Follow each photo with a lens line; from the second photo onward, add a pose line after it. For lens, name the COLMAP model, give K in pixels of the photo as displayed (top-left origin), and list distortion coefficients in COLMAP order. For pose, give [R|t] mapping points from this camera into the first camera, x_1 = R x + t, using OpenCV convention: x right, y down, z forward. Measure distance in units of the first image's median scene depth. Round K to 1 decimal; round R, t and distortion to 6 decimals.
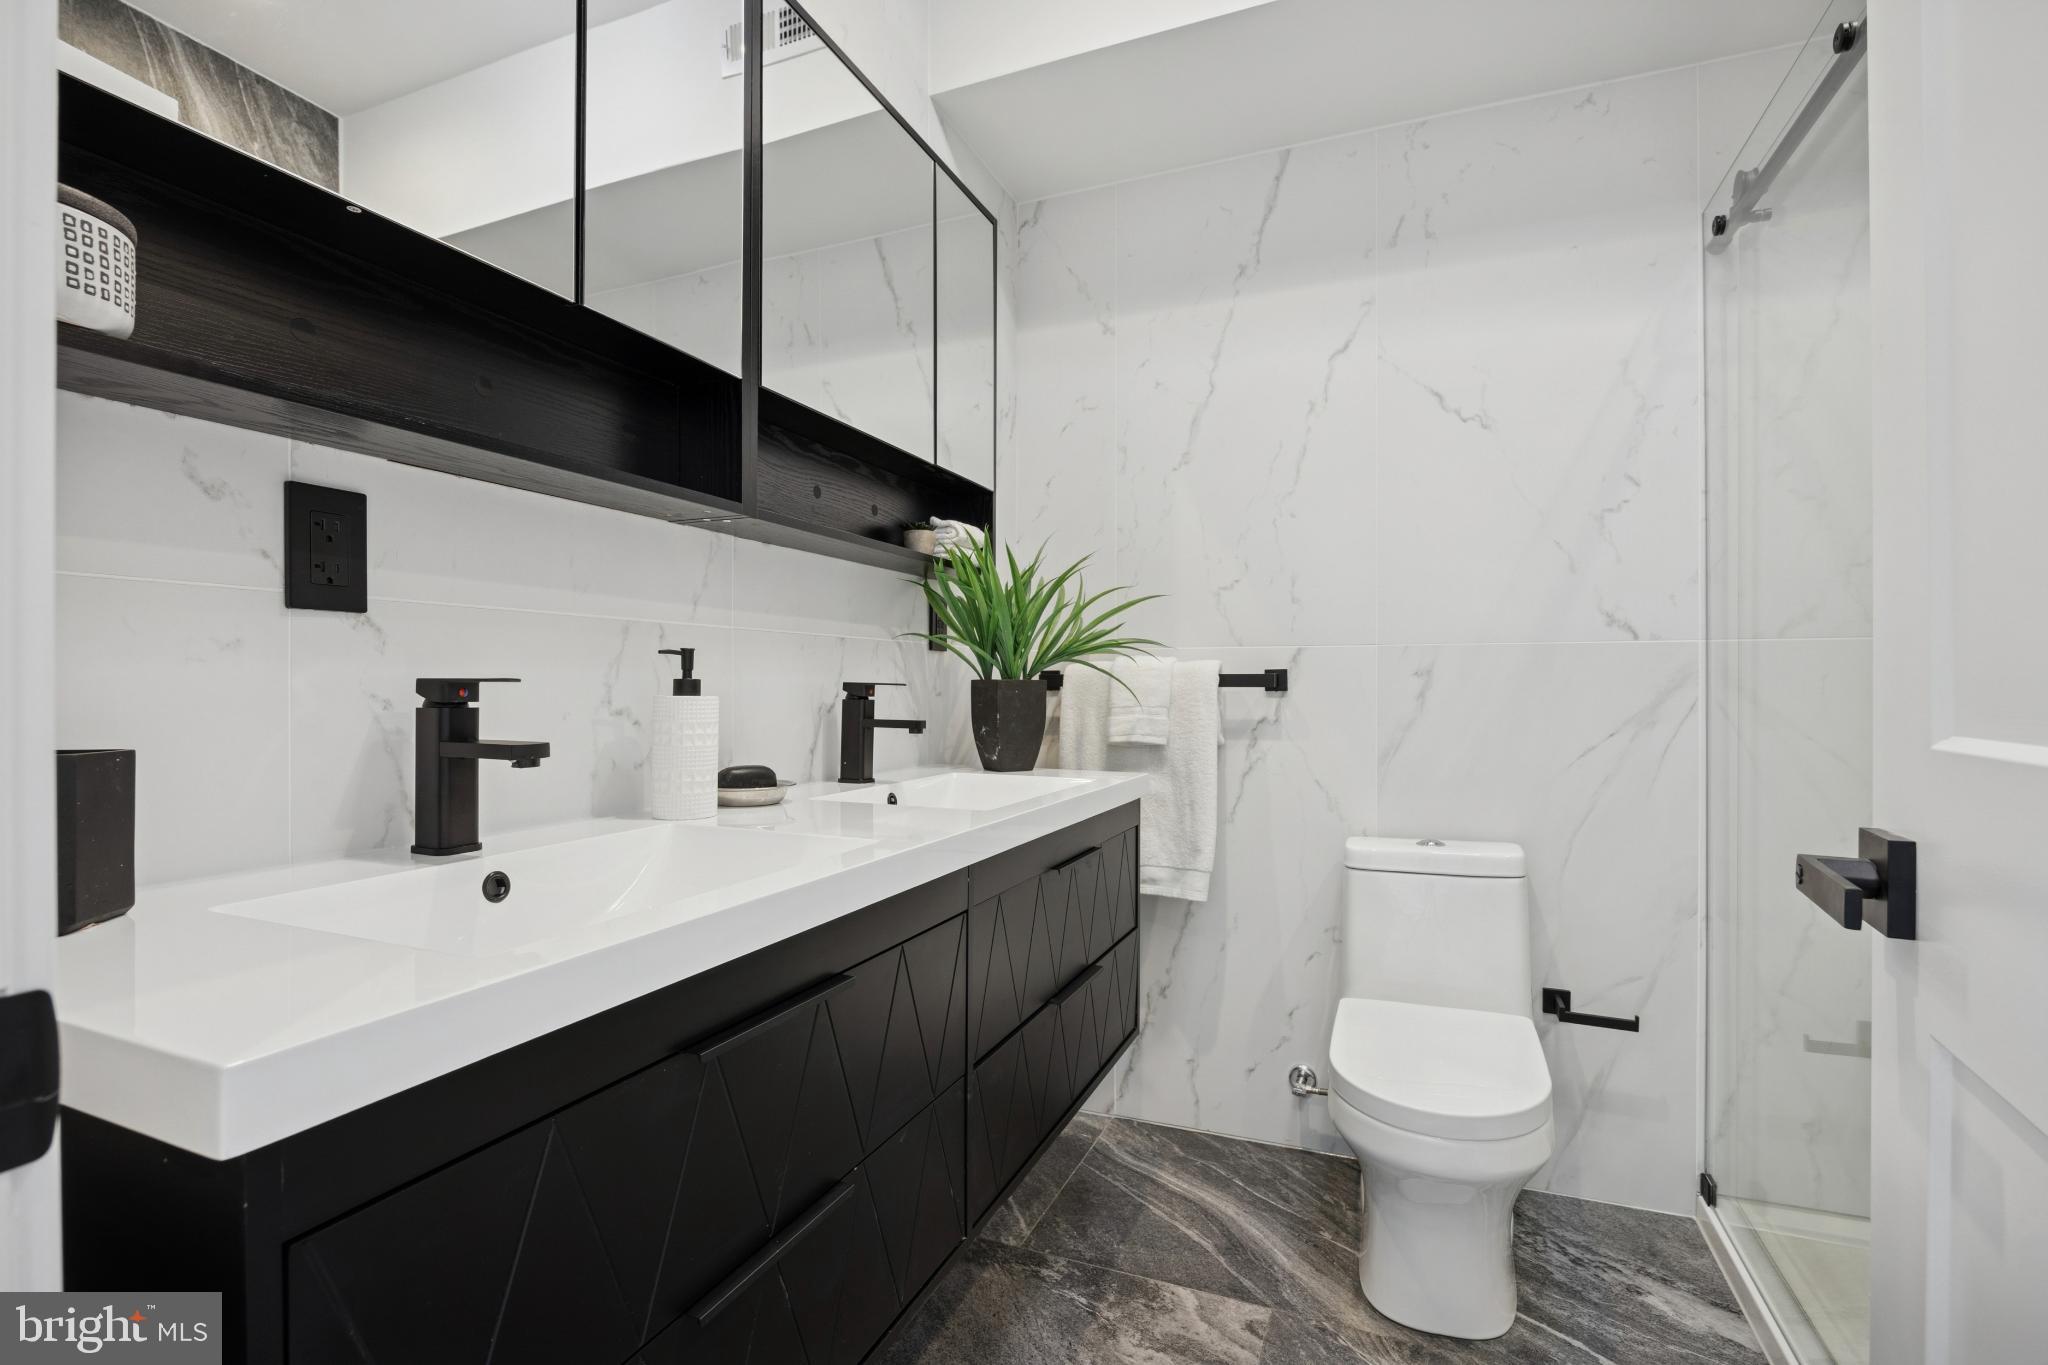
lens RADIAL K [[944.7, 0, 1018.5], [0, 944.7, 692.2], [0, 0, 1]] dist [0.000399, -0.001731]
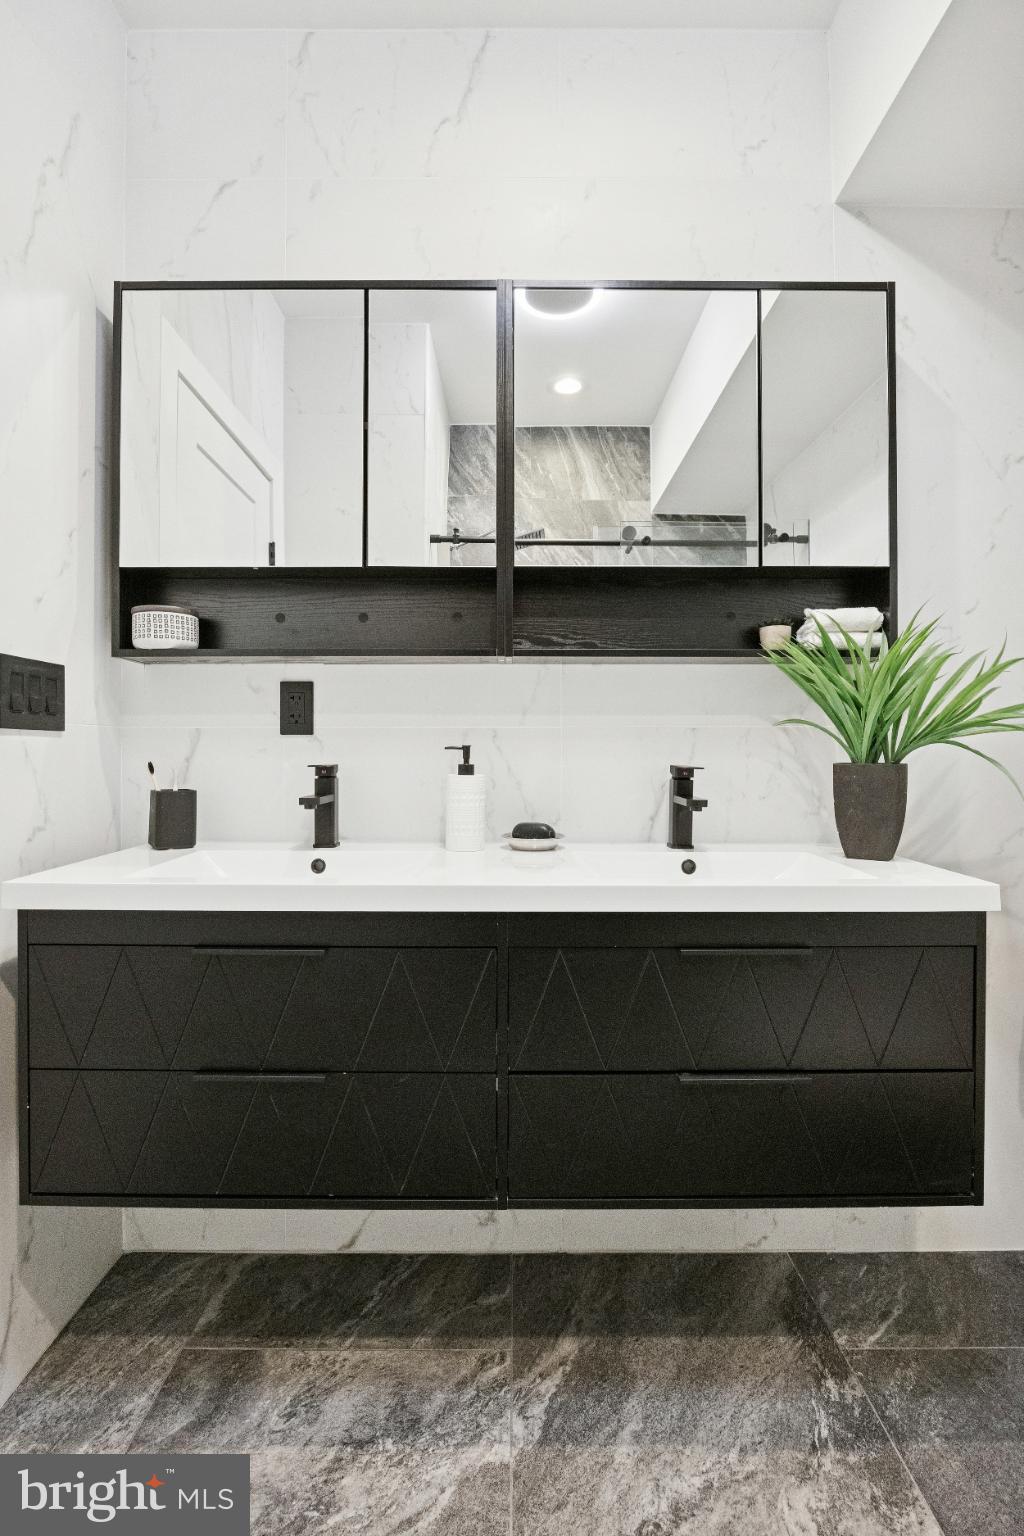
lens RADIAL K [[708.5, 0, 507.5], [0, 708.5, 757.5], [0, 0, 1]] dist [0.000399, -0.001731]
pose [[0.395450, 0.004033, -0.918479, 0.586721], [-0.006547, 0.999977, 0.001572, -0.020725], [0.918464, 0.005391, 0.395467, 0.436607]]
